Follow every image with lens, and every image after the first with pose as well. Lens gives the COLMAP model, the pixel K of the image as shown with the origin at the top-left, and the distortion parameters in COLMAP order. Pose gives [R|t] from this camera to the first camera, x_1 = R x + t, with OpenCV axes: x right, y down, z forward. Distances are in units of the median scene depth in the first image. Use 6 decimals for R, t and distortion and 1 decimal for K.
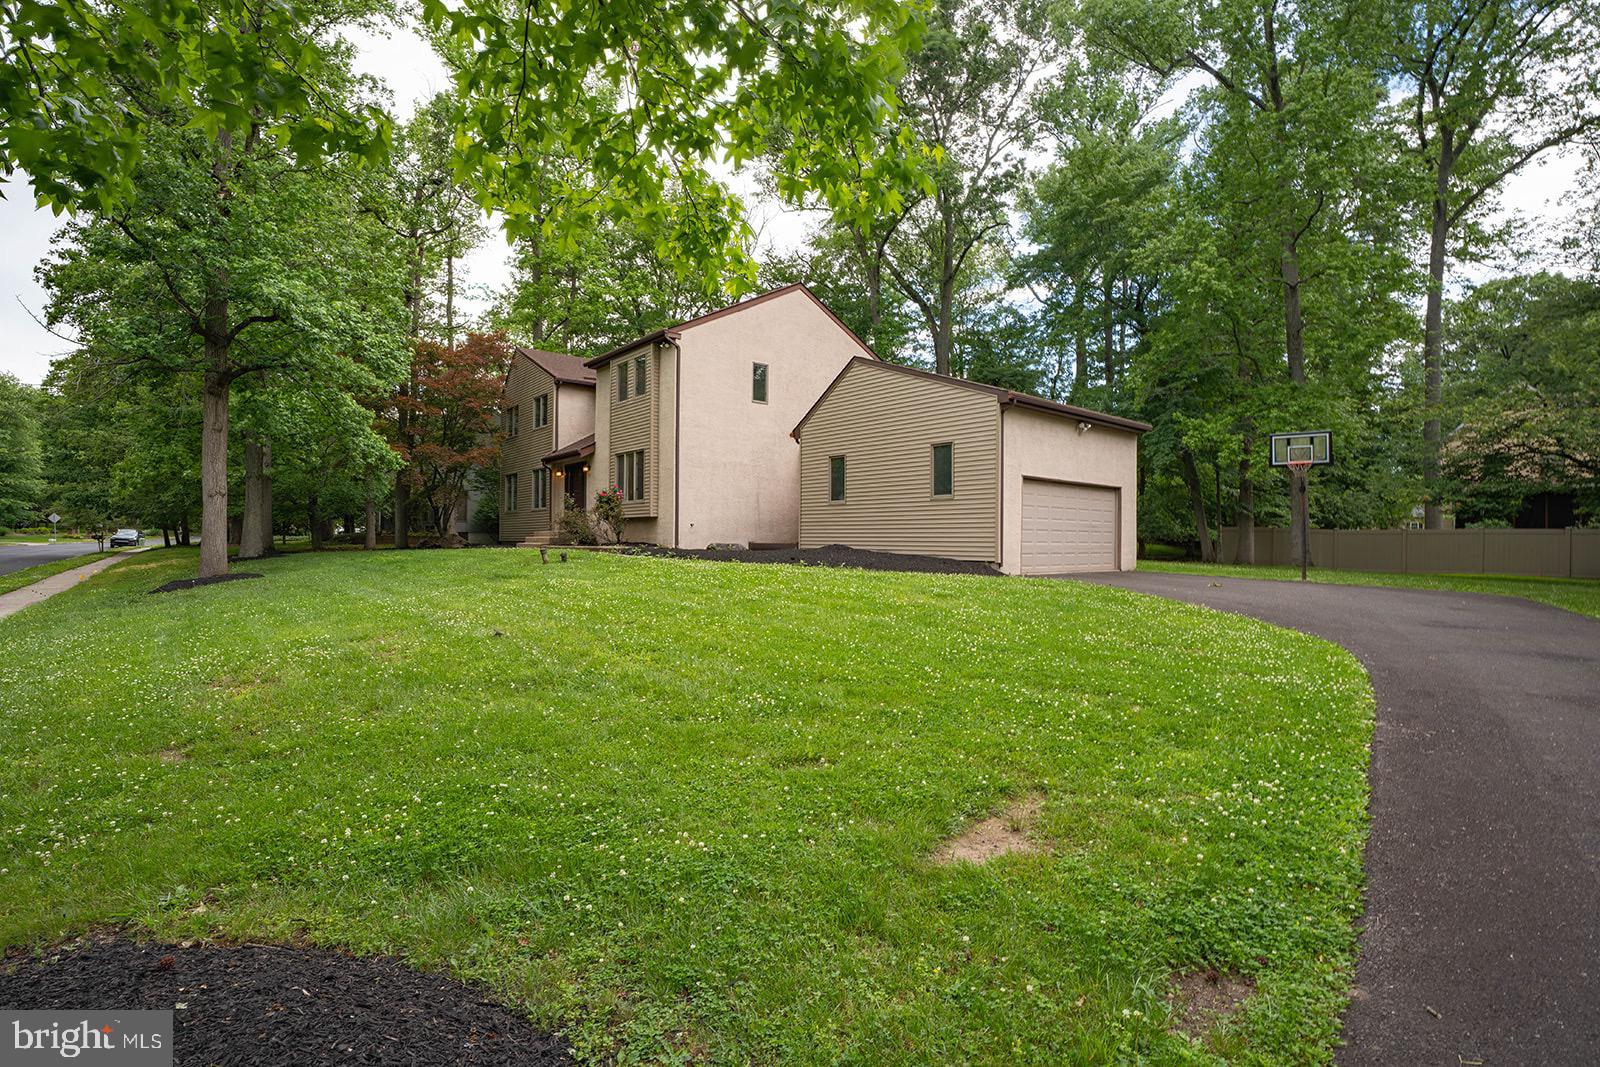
lens RADIAL K [[734.7, 0, 801.2], [0, 734.7, 535.9], [0, 0, 1]] dist [-0.073274, 0.021926]
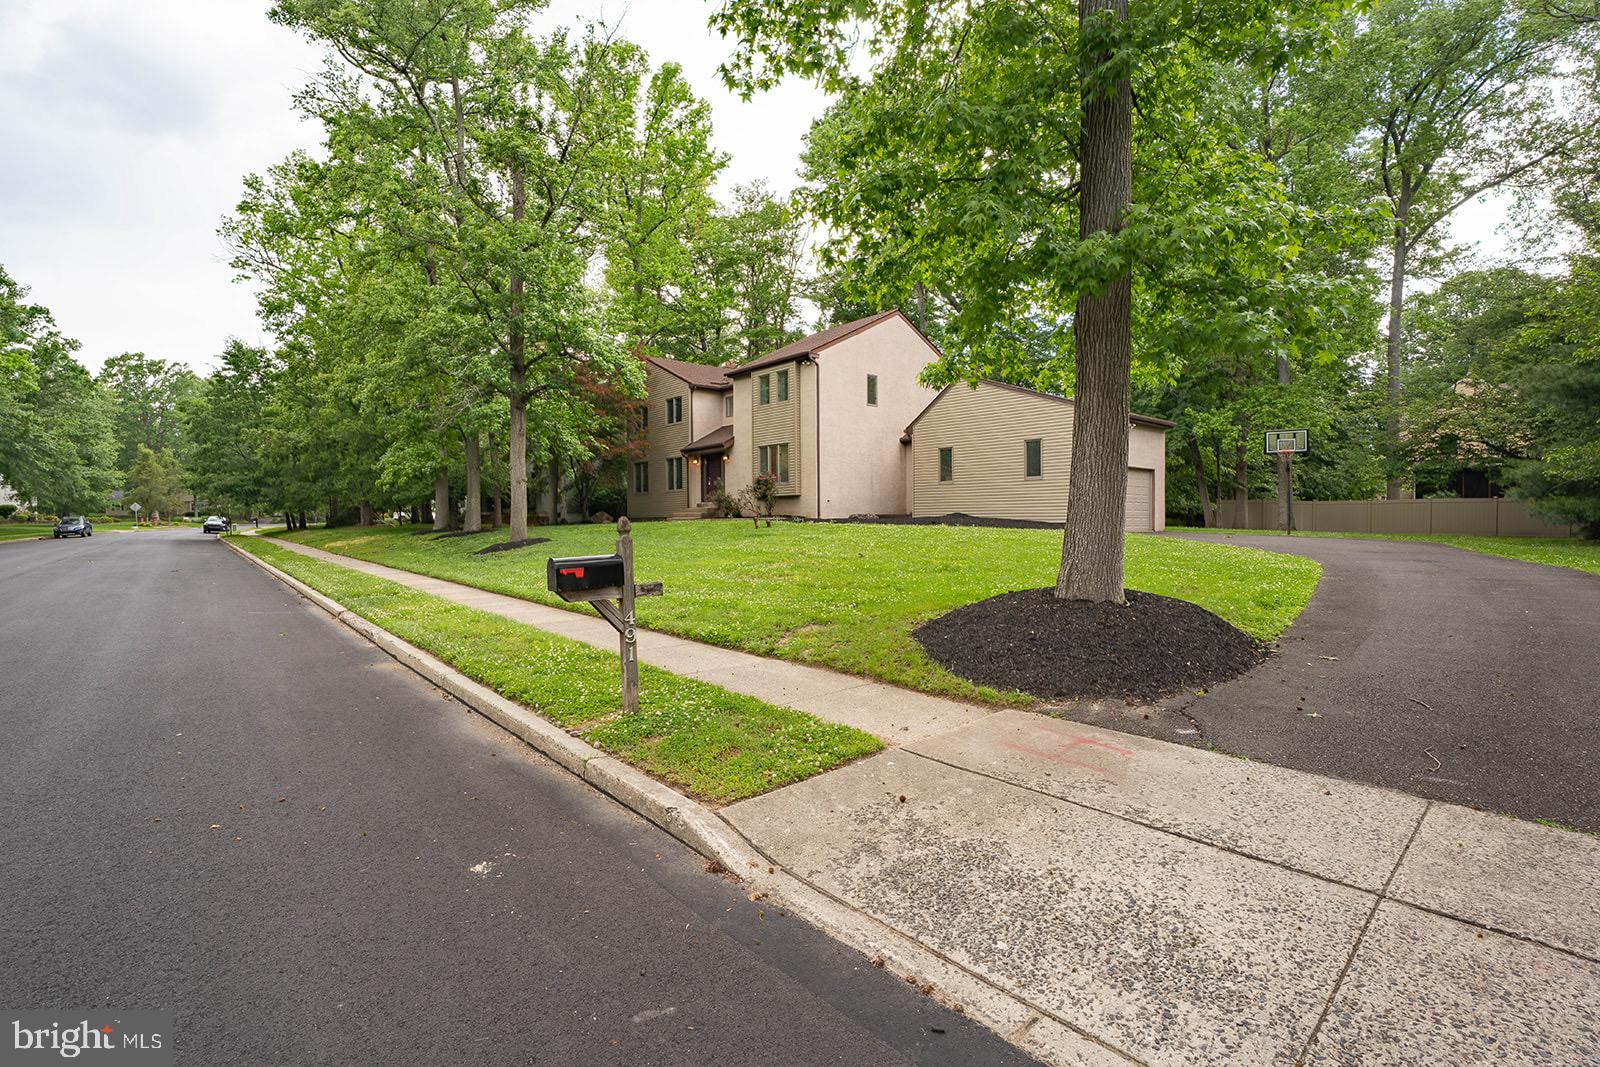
lens RADIAL K [[738.4, 0, 798.7], [0, 738.4, 534.2], [0, 0, 1]] dist [-0.083018, 0.029559]
pose [[0.999829, -0.012630, 0.013542, -0.194911], [0.012308, 0.999647, 0.023548, 0.011112], [-0.013834, -0.023377, 0.999631, -0.276289]]
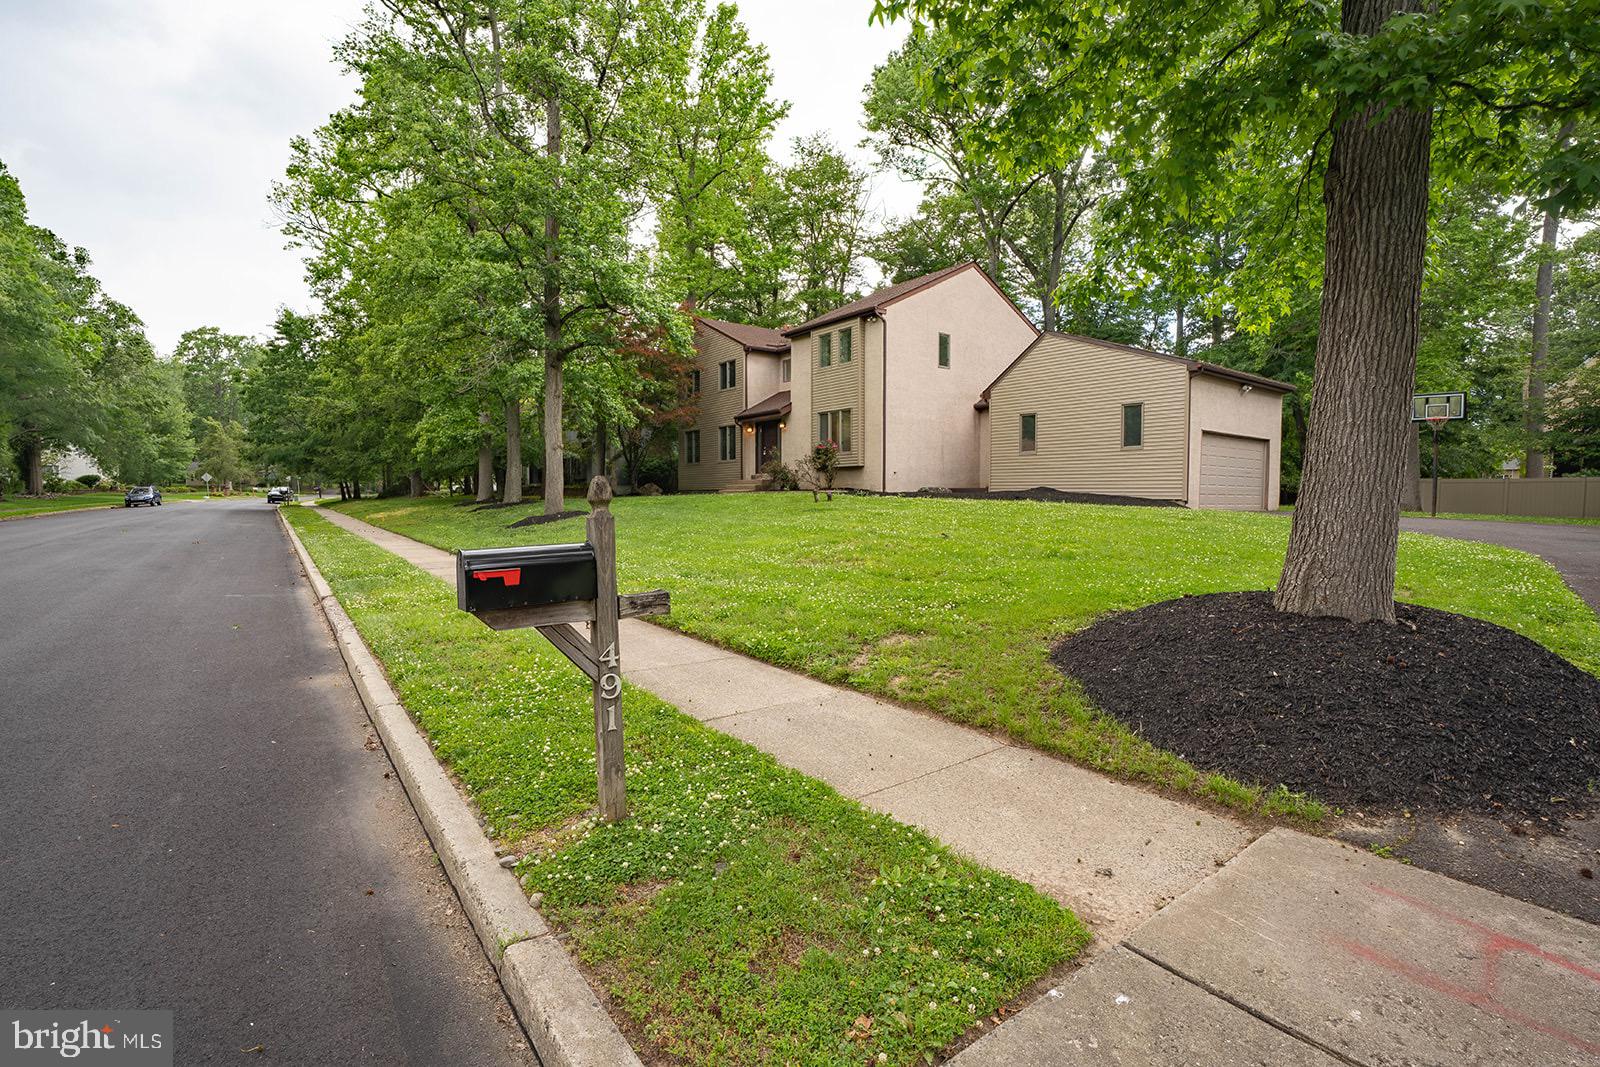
lens RADIAL K [[738.4, 0, 798.7], [0, 738.4, 534.2], [0, 0, 1]] dist [-0.083018, 0.029559]
pose [[0.998069, -0.000841, -0.062107, -0.203277], [0.004413, 0.998342, 0.057395, 0.013326], [0.061956, -0.057558, 0.996418, -0.174670]]
